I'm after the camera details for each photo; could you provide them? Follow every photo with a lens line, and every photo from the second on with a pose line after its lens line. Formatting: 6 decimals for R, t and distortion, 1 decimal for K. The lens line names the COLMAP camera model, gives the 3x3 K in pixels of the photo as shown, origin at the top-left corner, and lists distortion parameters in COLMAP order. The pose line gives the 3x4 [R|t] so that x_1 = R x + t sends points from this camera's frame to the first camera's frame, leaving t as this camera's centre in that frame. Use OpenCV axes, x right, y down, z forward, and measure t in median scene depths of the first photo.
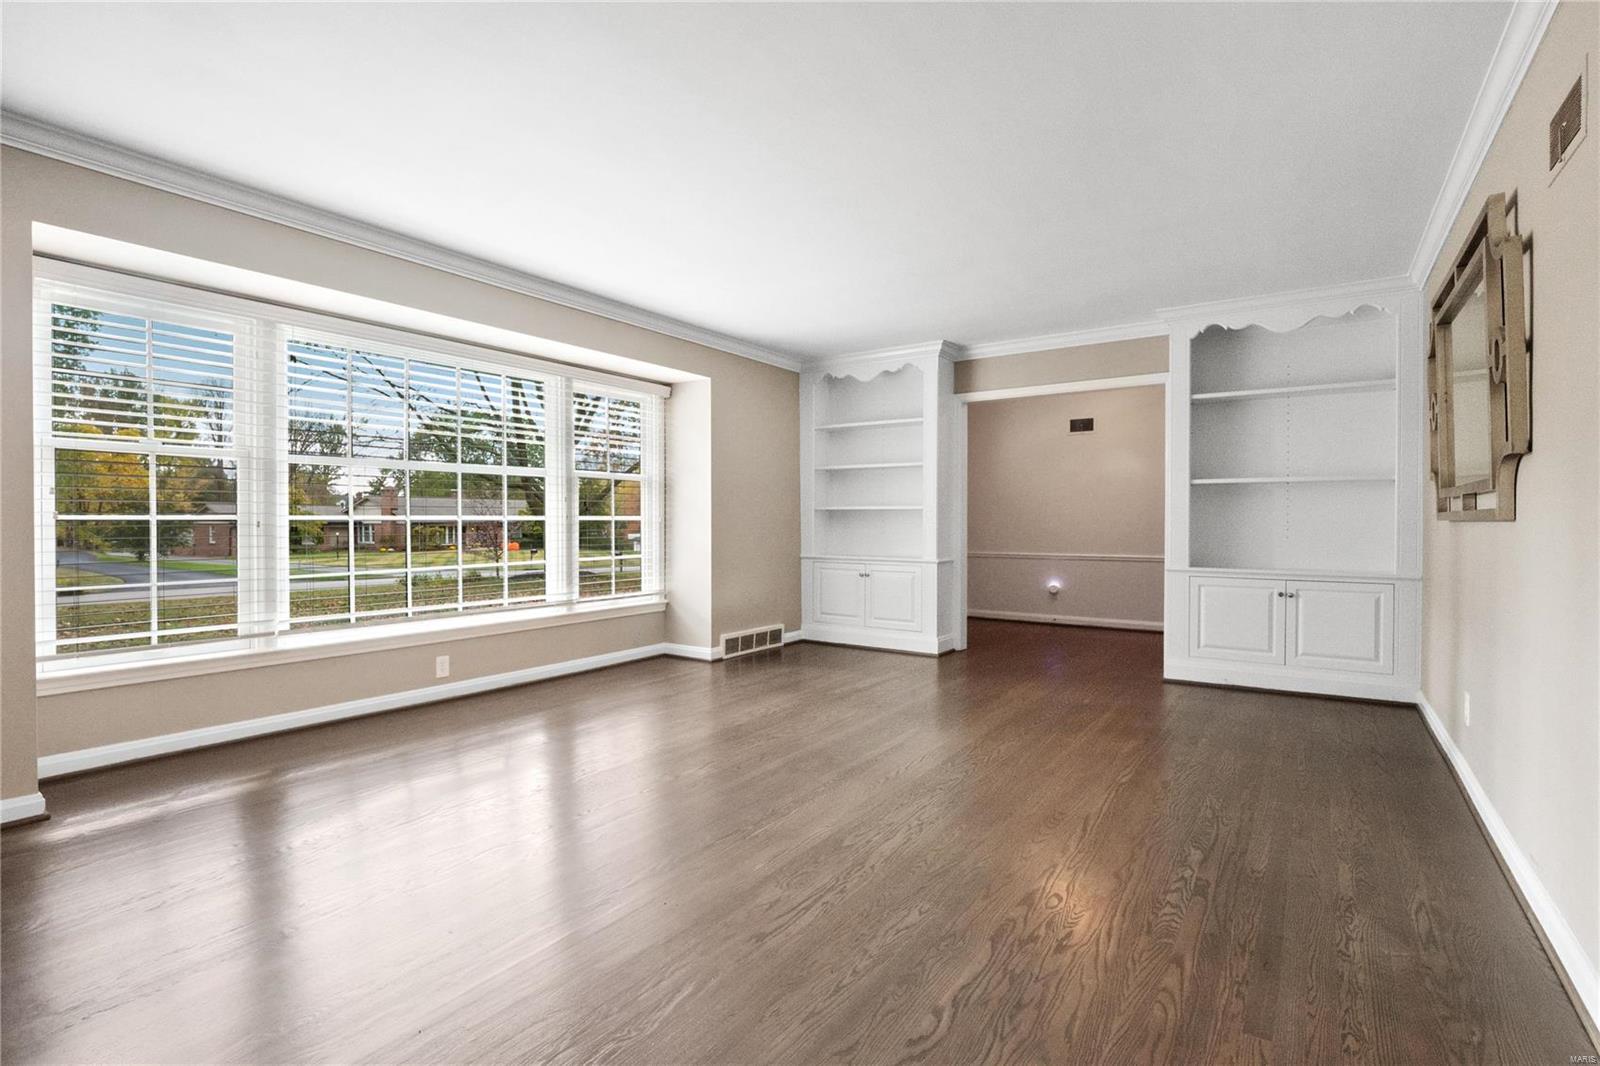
lens RADIAL K [[751.8, 0, 798.4], [0, 751.8, 523.1], [0, 0, 1]] dist [-0.009559, -0.002266]
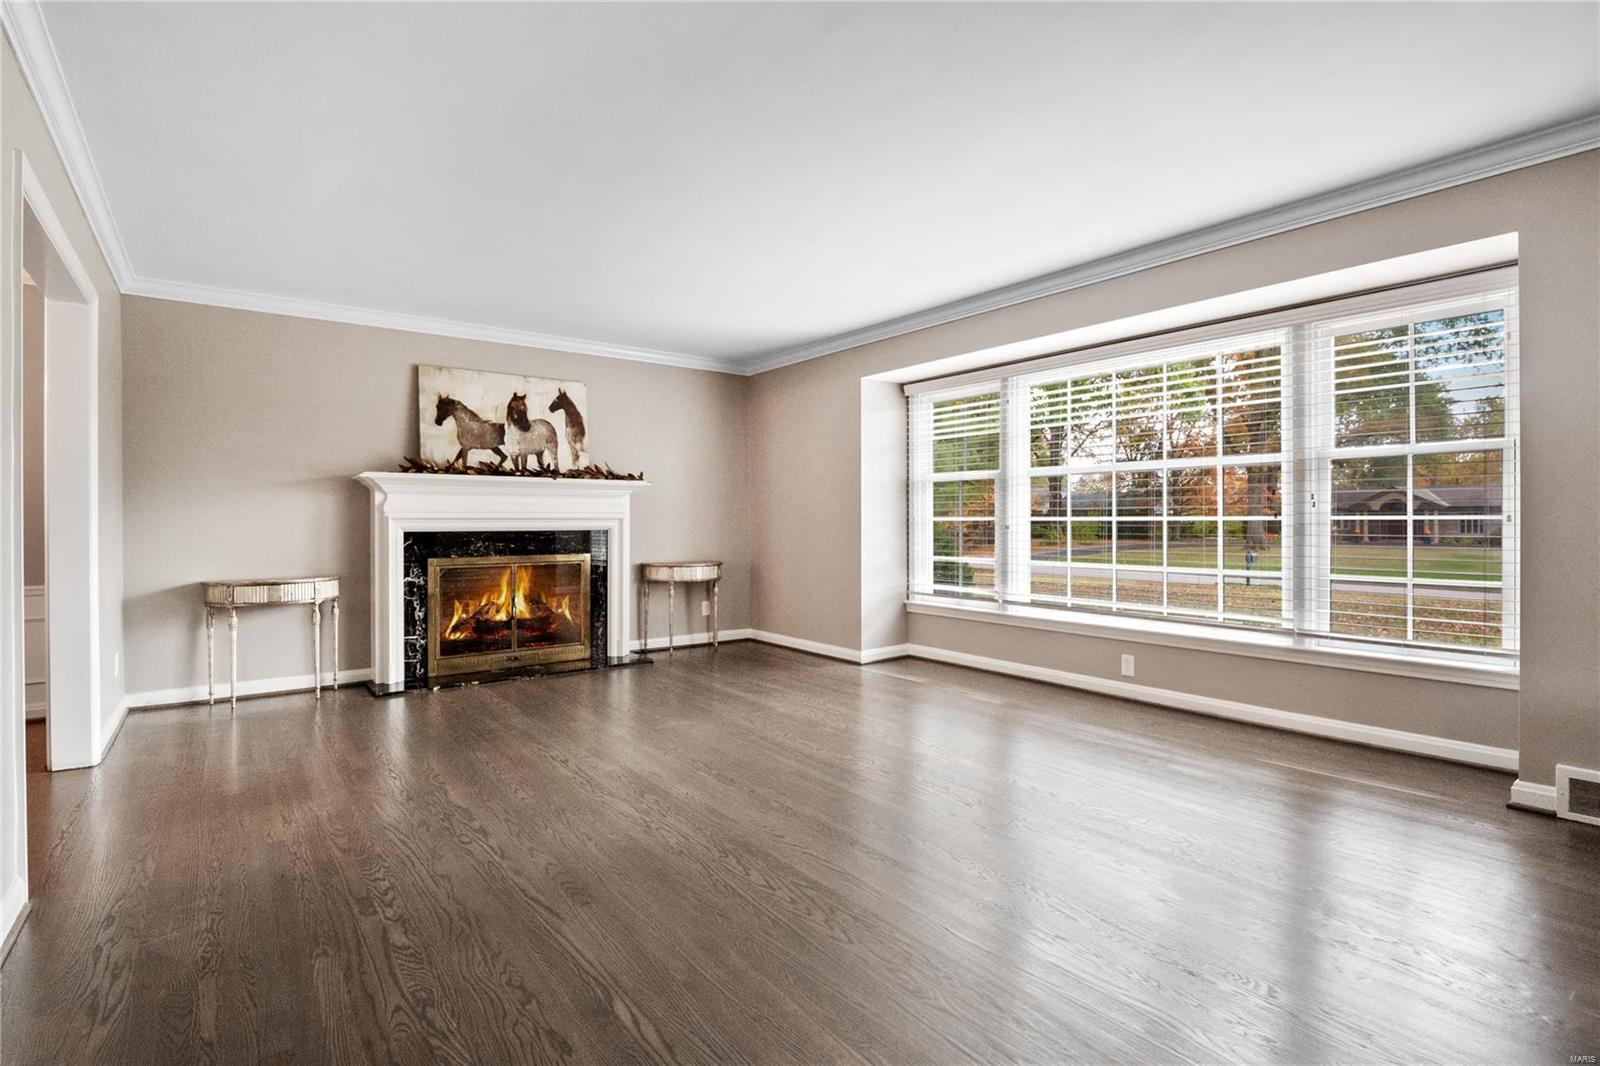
lens RADIAL K [[751.8, 0, 802.0], [0, 751.8, 531.0], [0, 0, 1]] dist [-0.009559, -0.002266]
pose [[-0.301310, 0.014858, -0.953411, 0.767780], [-0.001565, 0.999870, 0.016076, -0.006802], [0.953525, 0.006336, -0.301247, 1.093047]]
